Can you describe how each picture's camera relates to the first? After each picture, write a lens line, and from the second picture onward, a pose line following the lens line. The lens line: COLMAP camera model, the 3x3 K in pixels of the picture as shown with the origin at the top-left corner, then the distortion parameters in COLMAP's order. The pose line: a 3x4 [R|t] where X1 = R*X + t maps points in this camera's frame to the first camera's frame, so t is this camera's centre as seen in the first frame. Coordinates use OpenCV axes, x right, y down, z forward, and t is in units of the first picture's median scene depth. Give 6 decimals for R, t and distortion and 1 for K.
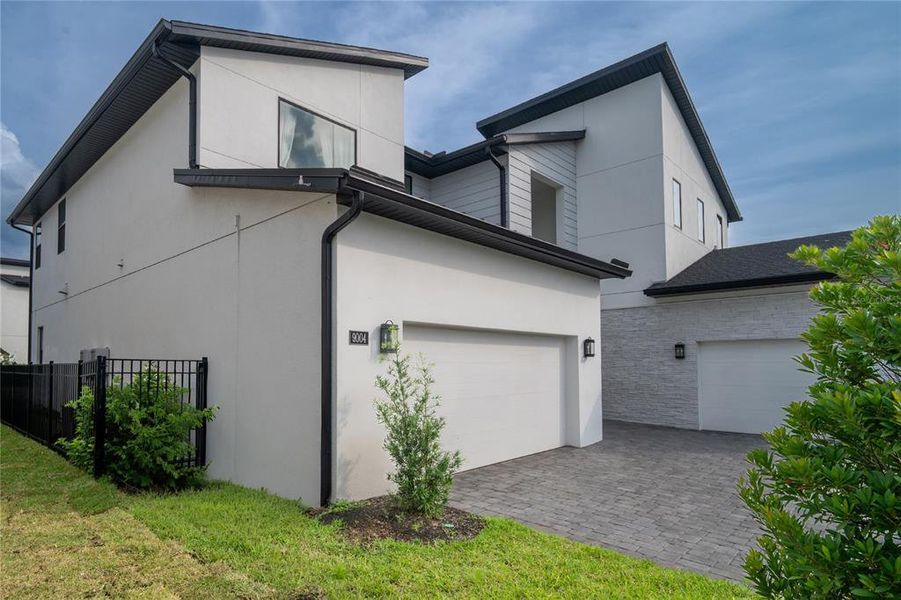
lens RADIAL K [[446.4, 0, 451.6], [0, 446.4, 340.9], [0, 0, 1]] dist [0.000533, 0.000095]
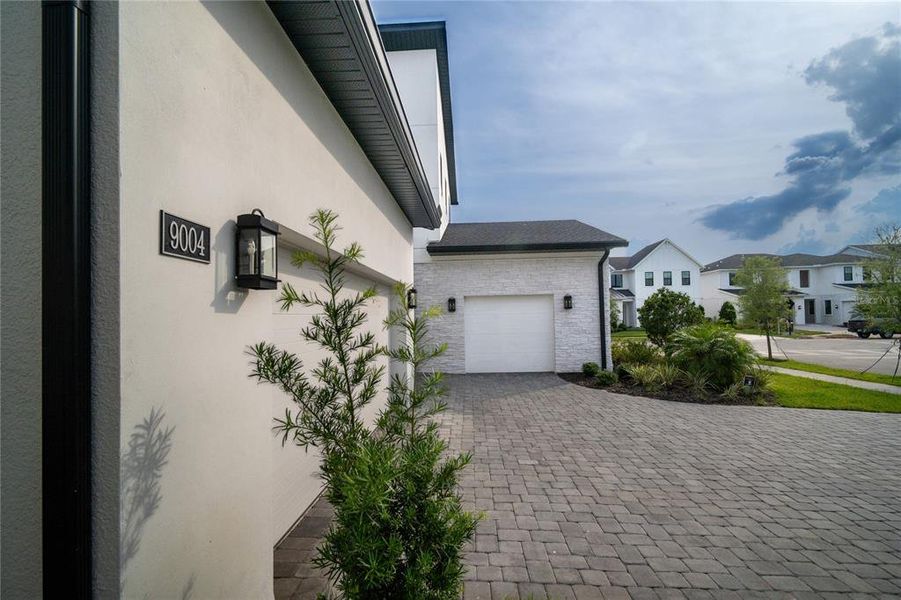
lens RADIAL K [[397.3, 0, 450.5], [0, 397.3, 300.0], [0, 0, 1]] dist [0.000328, -0.000082]
pose [[0.810377, 0.011305, 0.585800, -0.210763], [-0.013225, 0.999912, -0.001000, 0.036686], [-0.585760, -0.006937, 0.810455, 0.594190]]
